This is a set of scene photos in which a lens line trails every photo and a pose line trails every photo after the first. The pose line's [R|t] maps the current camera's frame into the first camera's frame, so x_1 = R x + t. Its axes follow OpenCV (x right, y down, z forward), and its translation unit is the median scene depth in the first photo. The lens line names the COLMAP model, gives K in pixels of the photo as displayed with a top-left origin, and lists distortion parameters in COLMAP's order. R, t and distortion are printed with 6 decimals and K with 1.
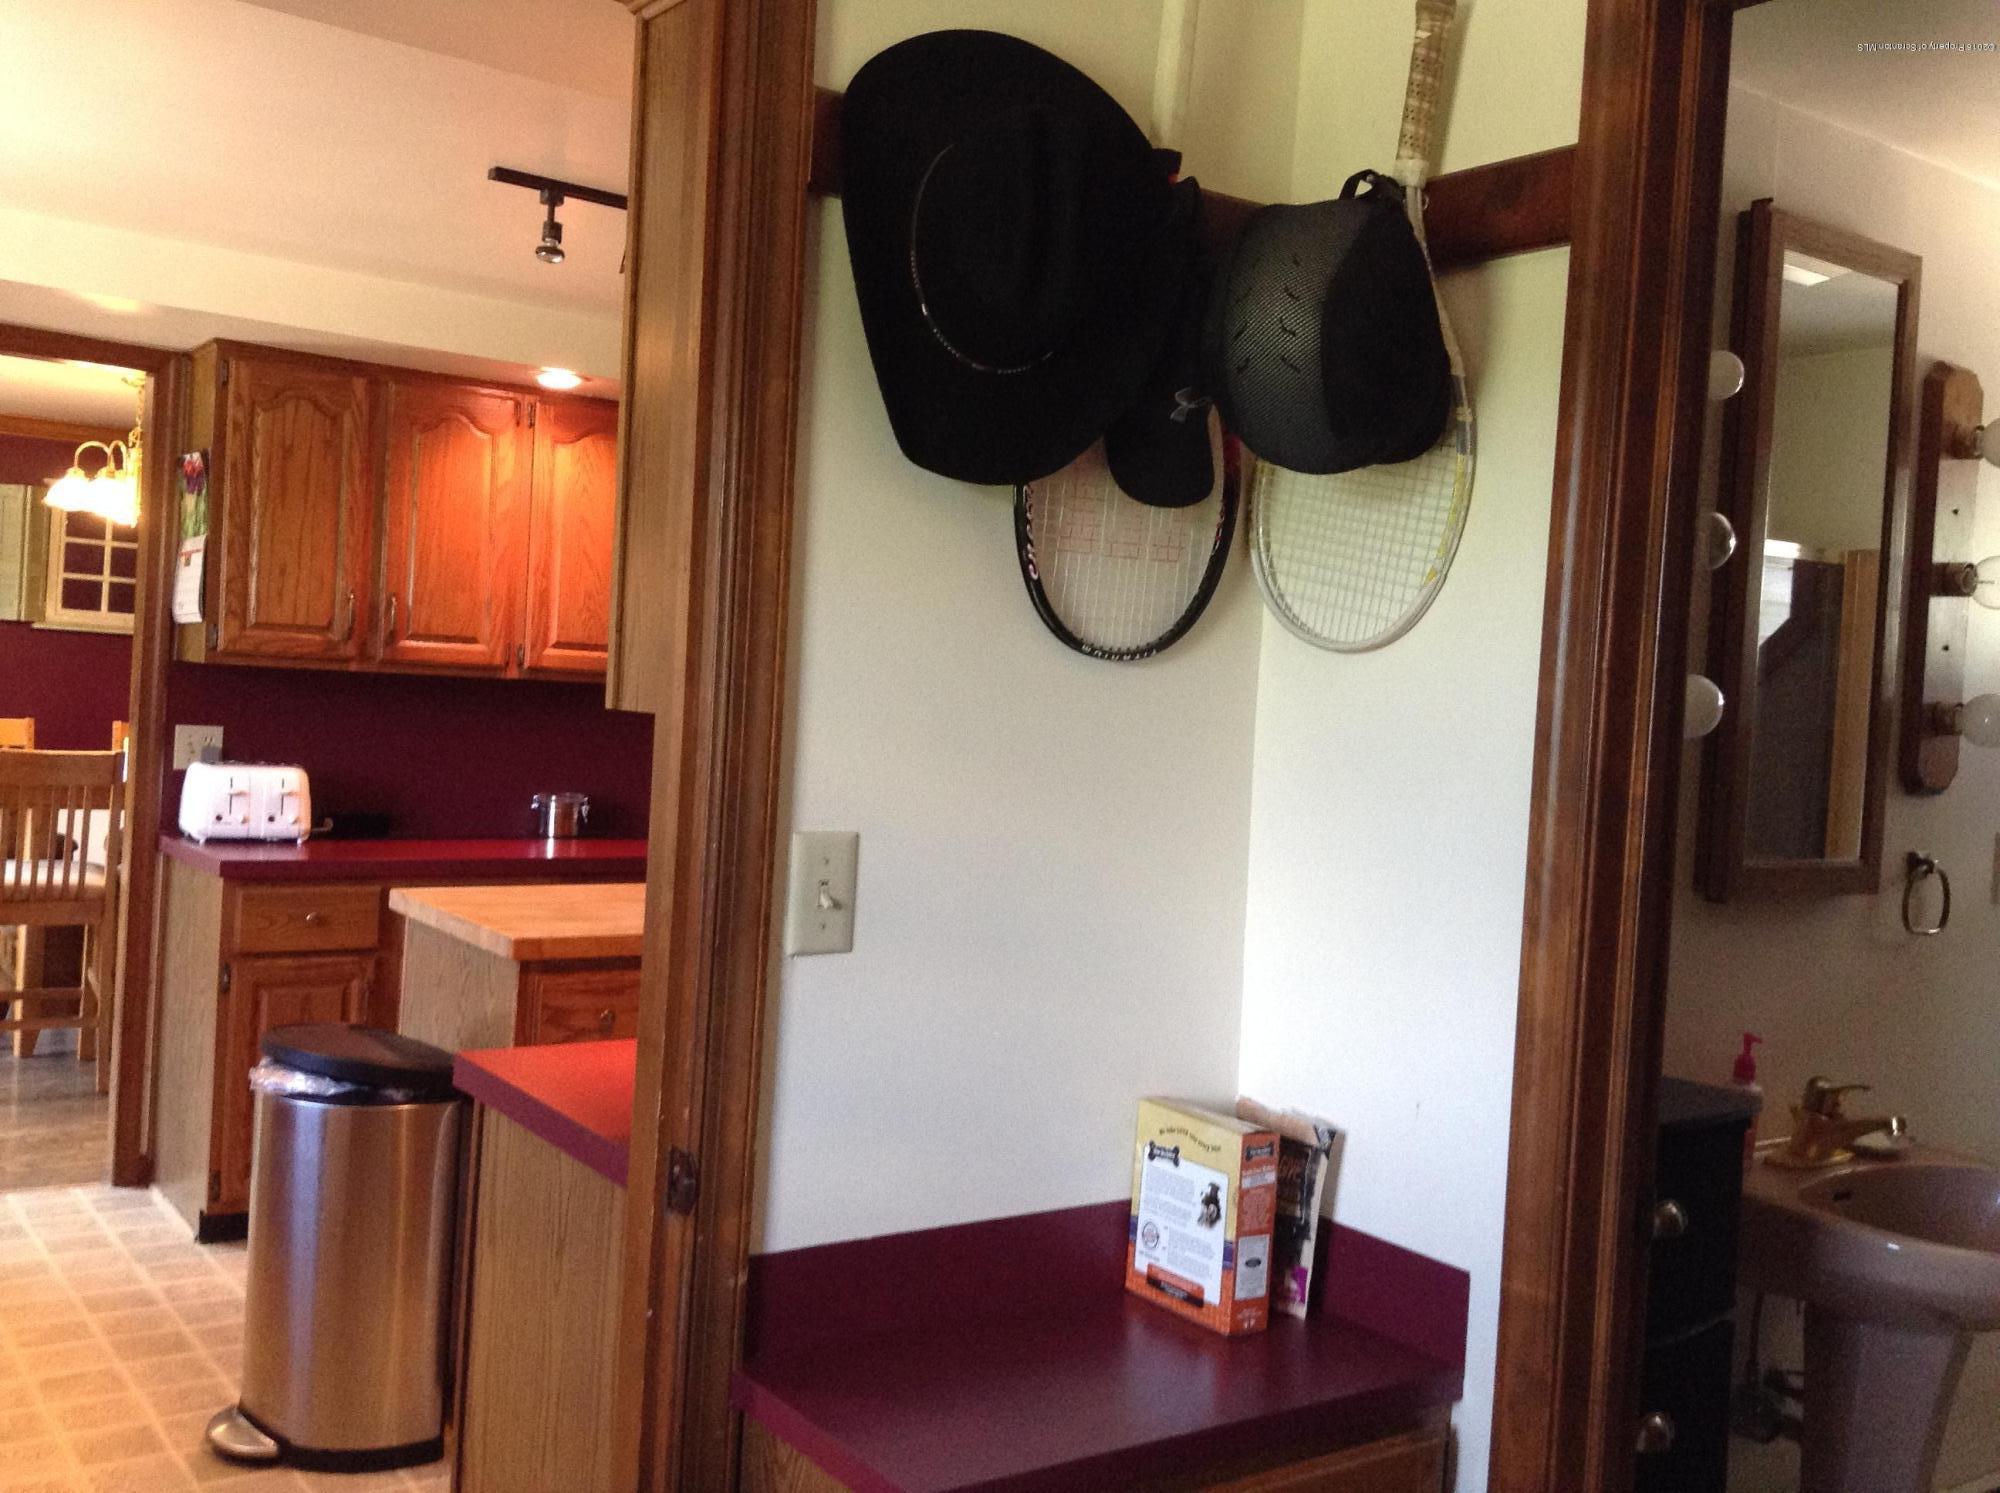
lens RADIAL K [[1870.2, 0, 1028.7], [0, 1870.2, 702.7], [0, 0, 1]] dist [0.017128, 0.000000]
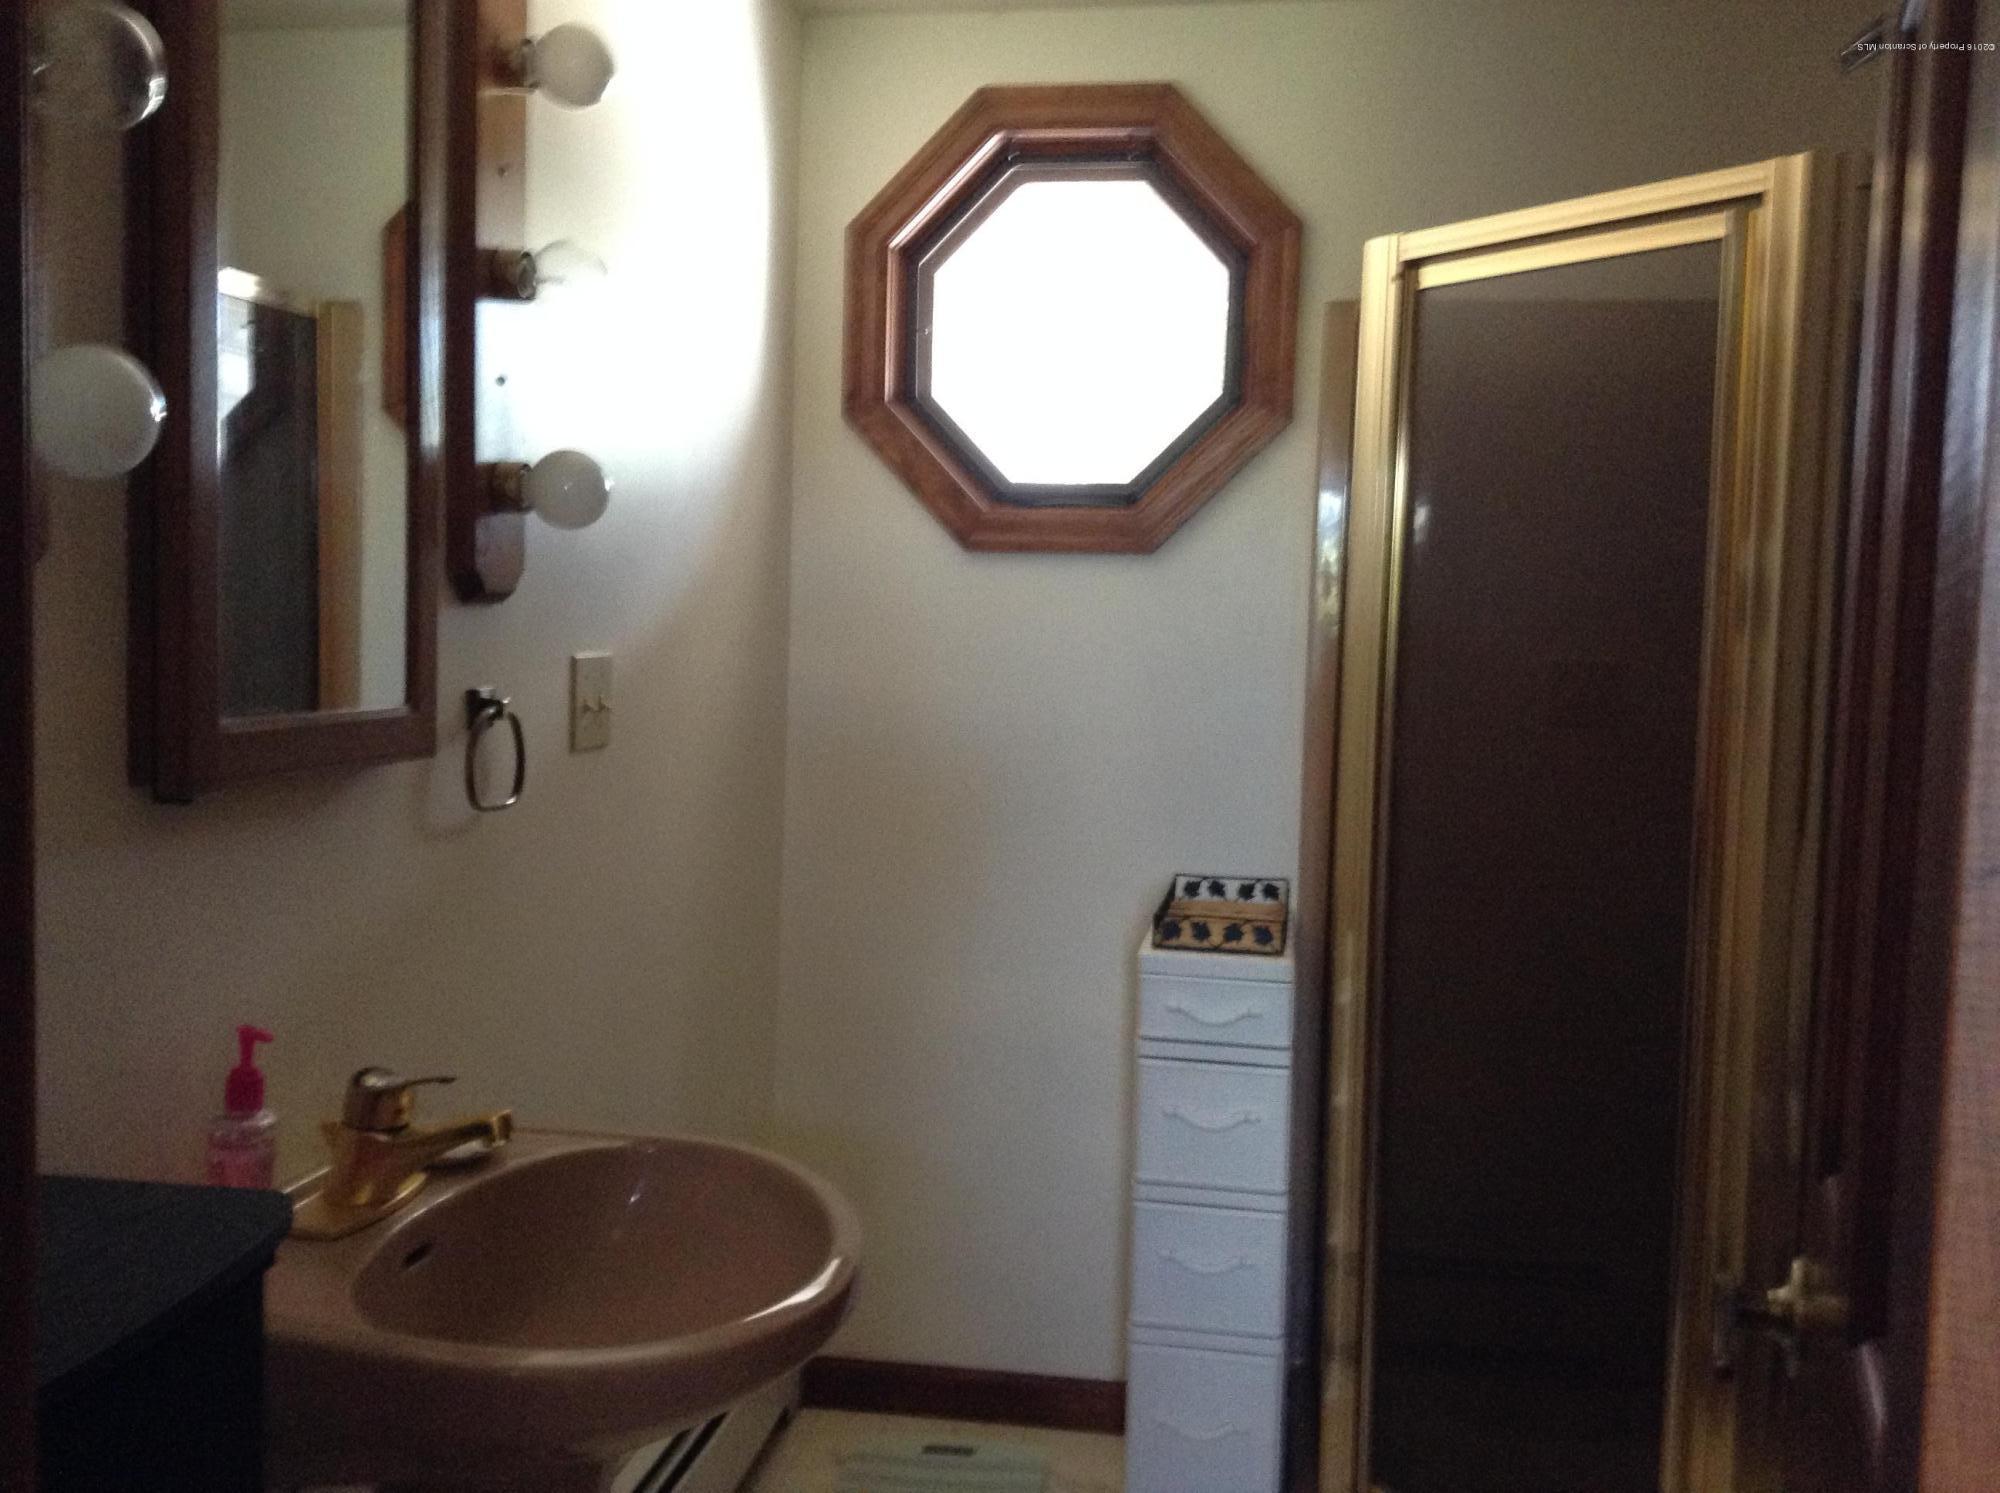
lens RADIAL K [[1870.2, 0, 1006.0], [0, 1870.2, 739.9], [0, 0, 1]] dist [0.017128, 0.000000]
pose [[0.714499, -0.086259, 0.694299, 0.146477], [0.019601, 0.994449, 0.103379, 0.033329], [-0.699362, -0.060255, 0.712224, 0.400678]]
